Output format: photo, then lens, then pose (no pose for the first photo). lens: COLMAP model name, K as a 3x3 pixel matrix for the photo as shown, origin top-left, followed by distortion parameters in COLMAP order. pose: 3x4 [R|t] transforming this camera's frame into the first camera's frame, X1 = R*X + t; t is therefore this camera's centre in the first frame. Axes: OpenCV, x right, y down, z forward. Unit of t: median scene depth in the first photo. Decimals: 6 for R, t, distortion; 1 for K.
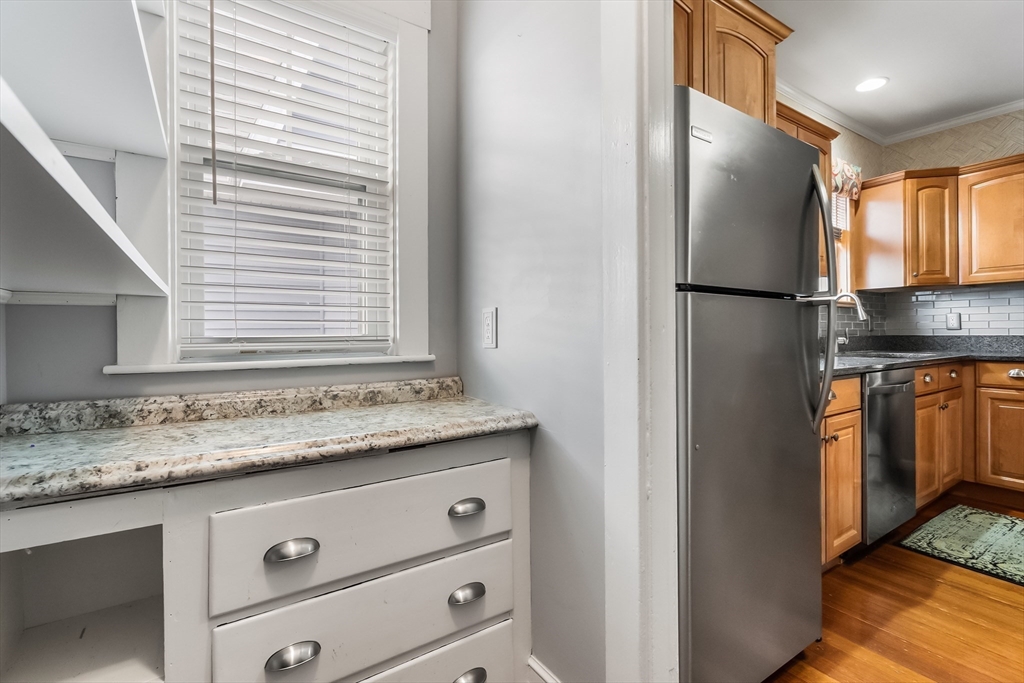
lens RADIAL K [[474.0, 0, 517.4], [0, 474.0, 335.7], [0, 0, 1]] dist [-0.004962, 0.001336]
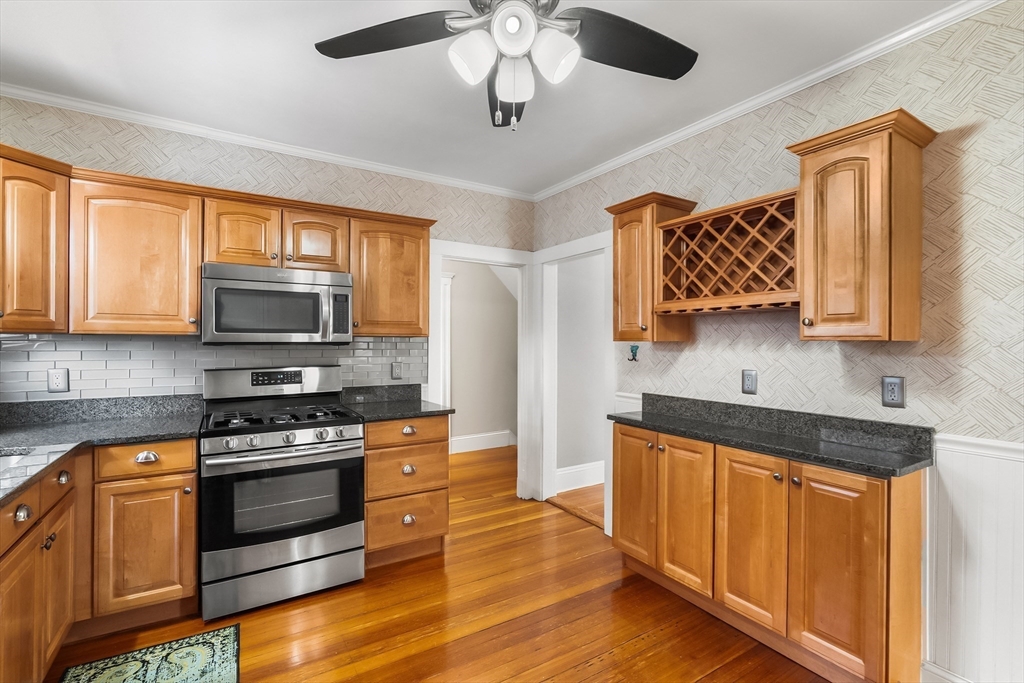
lens RADIAL K [[474.0, 0, 528.4], [0, 474.0, 338.5], [0, 0, 1]] dist [-0.004962, 0.001336]
pose [[0.021777, 0.007989, 0.999731, 0.260459], [-0.005768, 0.999952, -0.007866, -0.103702], [-0.999746, -0.005595, 0.021822, 0.317941]]
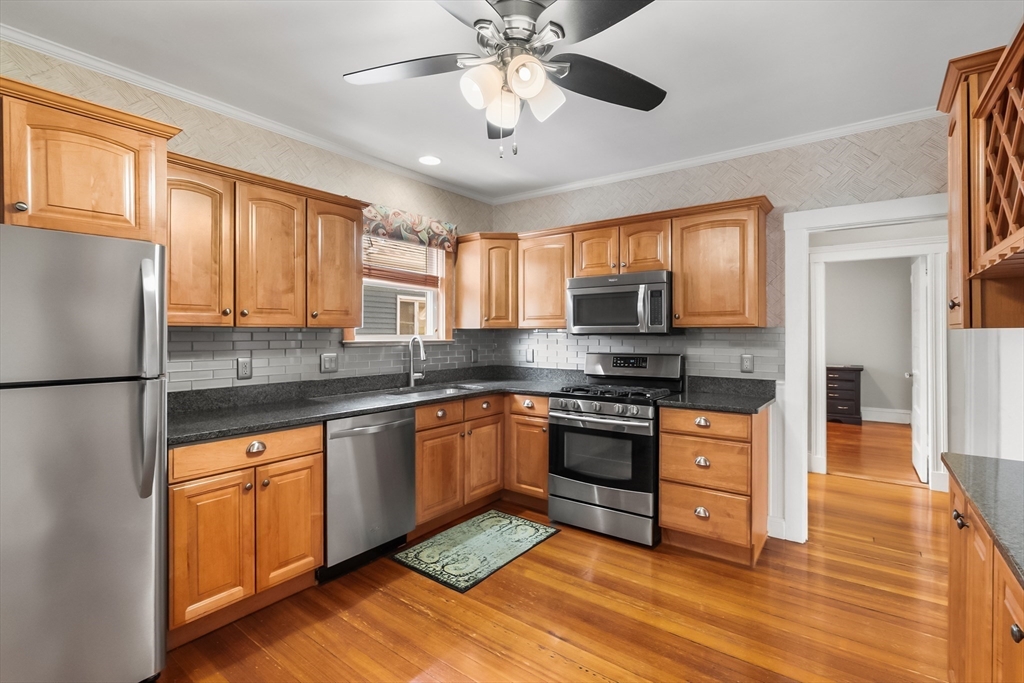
lens RADIAL K [[474.0, 0, 515.0], [0, 474.0, 337.1], [0, 0, 1]] dist [-0.004962, 0.001336]
pose [[0.944943, 0.005207, 0.327194, 0.549192], [-0.006295, 0.999978, 0.002265, -0.092477], [-0.327175, -0.004200, 0.944955, -0.178828]]
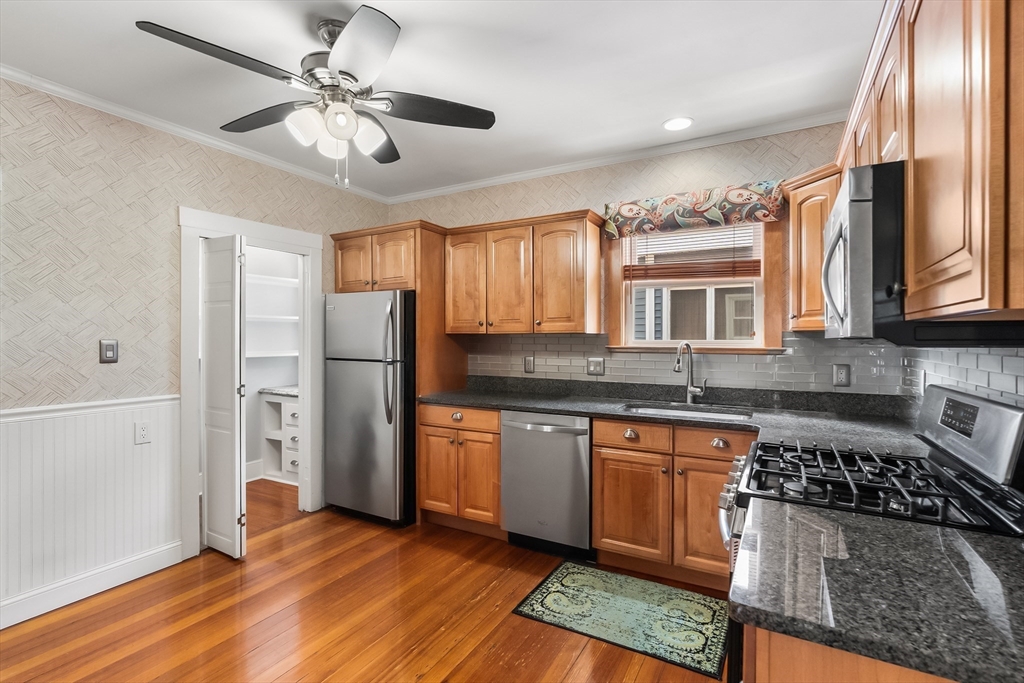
lens RADIAL K [[474.0, 0, 513.0], [0, 474.0, 339.8], [0, 0, 1]] dist [-0.004962, 0.001336]
pose [[0.445391, 0.013056, -0.895241, 1.413369], [-0.006645, 0.999914, 0.011277, -0.103480], [0.895312, 0.000926, 0.445440, 0.271754]]
